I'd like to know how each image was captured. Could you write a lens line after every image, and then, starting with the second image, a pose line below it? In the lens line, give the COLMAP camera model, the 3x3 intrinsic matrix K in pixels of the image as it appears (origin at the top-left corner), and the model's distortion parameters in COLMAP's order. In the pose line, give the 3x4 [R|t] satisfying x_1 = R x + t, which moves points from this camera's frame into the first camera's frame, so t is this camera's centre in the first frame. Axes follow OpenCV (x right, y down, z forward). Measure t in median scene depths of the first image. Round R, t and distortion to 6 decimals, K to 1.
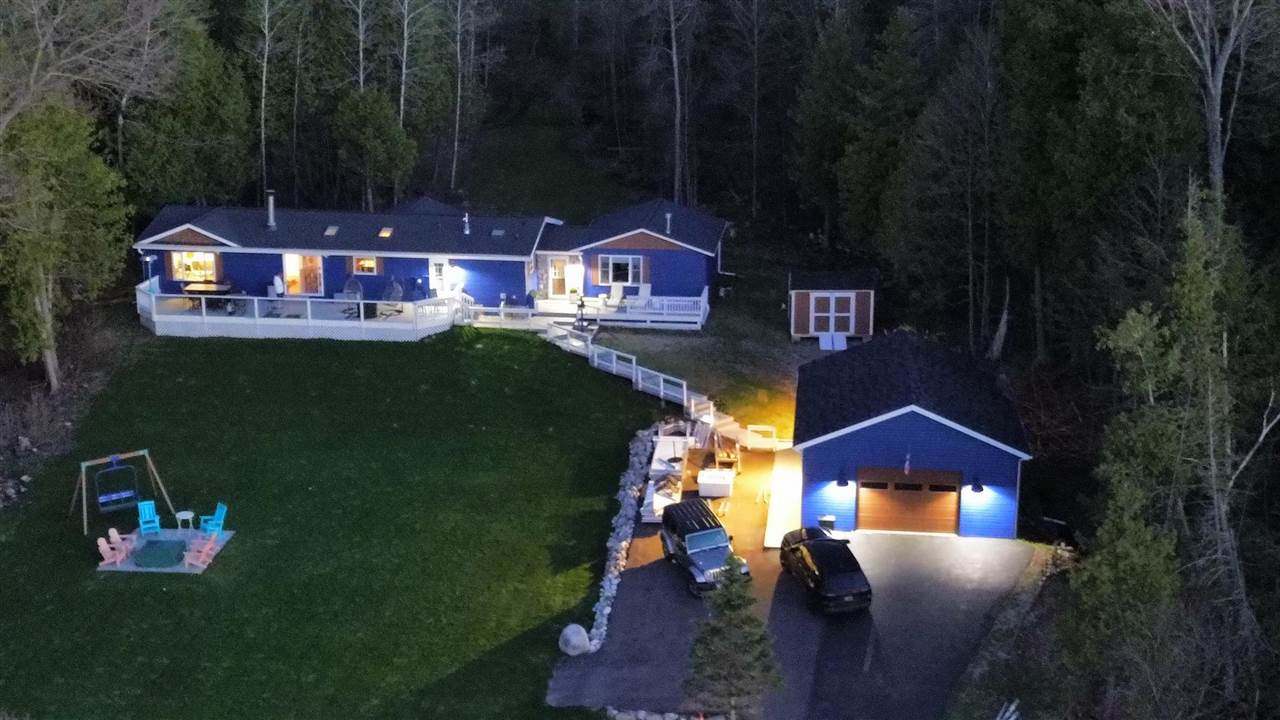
lens RADIAL K [[1798.1, 0, 640.0], [0, 1798.1, 360.0], [0, 0, 1]] dist [0.247491, -0.851928]
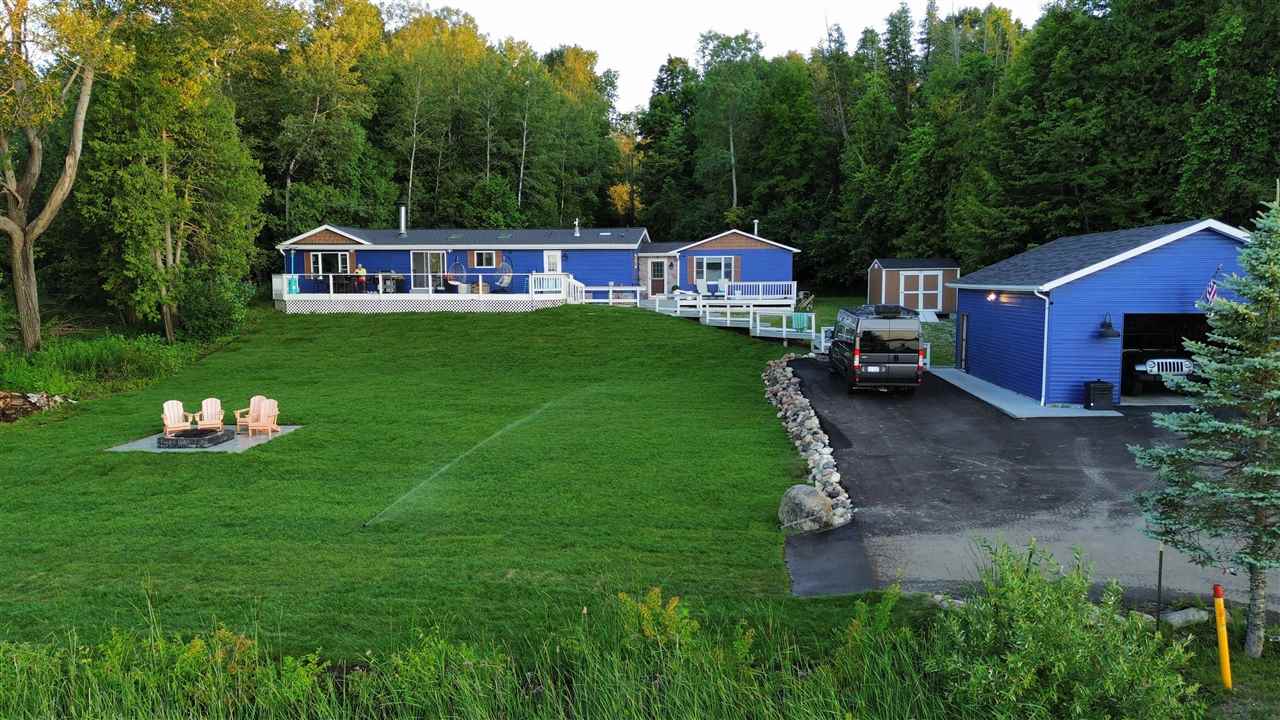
lens RADIAL K [[894.4, 0, 640.0], [0, 894.4, 360.0], [0, 0, 1]] dist [0.076564, -0.077150]
pose [[0.999890, -0.003978, 0.014309, -0.067368], [0.006622, 0.981792, -0.189846, 0.114291], [-0.013293, 0.189920, 0.981710, 0.486666]]
